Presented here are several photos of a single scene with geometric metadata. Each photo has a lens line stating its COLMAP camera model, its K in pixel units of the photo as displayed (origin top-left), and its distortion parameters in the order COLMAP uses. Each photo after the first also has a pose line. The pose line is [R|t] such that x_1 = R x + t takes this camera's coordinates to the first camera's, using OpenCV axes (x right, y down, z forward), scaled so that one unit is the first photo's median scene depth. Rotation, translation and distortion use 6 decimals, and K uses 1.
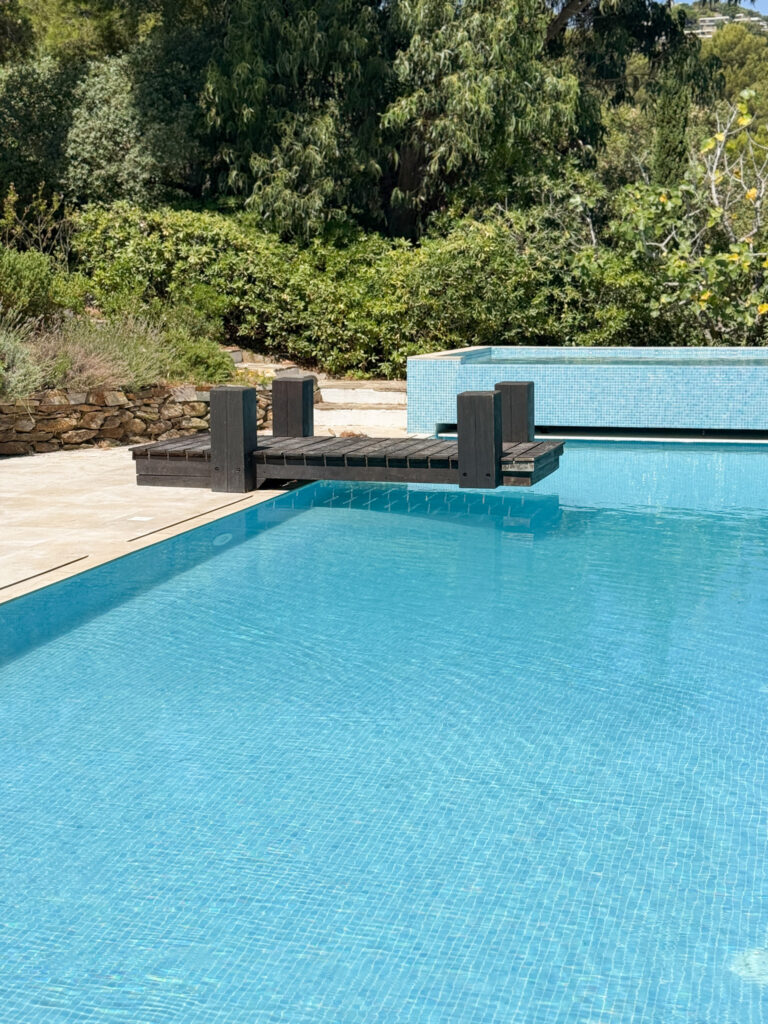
lens RADIAL K [[1447.9, 0, 384.0], [0, 1447.9, 512.0], [0, 0, 1]] dist [0.136398, 0.012293]
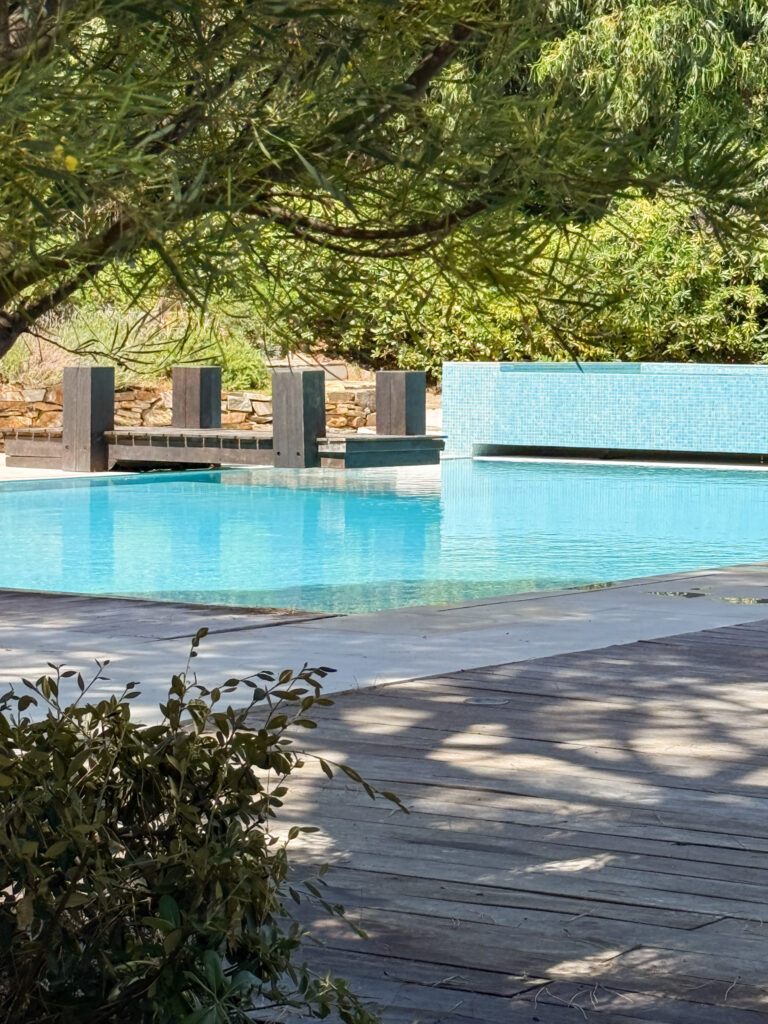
lens RADIAL K [[2915.1, 0, 384.0], [0, 2915.1, 512.0], [0, 0, 1]] dist [0.069789, 0.466980]
pose [[0.953778, 0.033908, -0.298594, 0.397252], [-0.061082, 0.994747, -0.082147, 0.095032], [0.294240, 0.096589, 0.950838, -0.468922]]
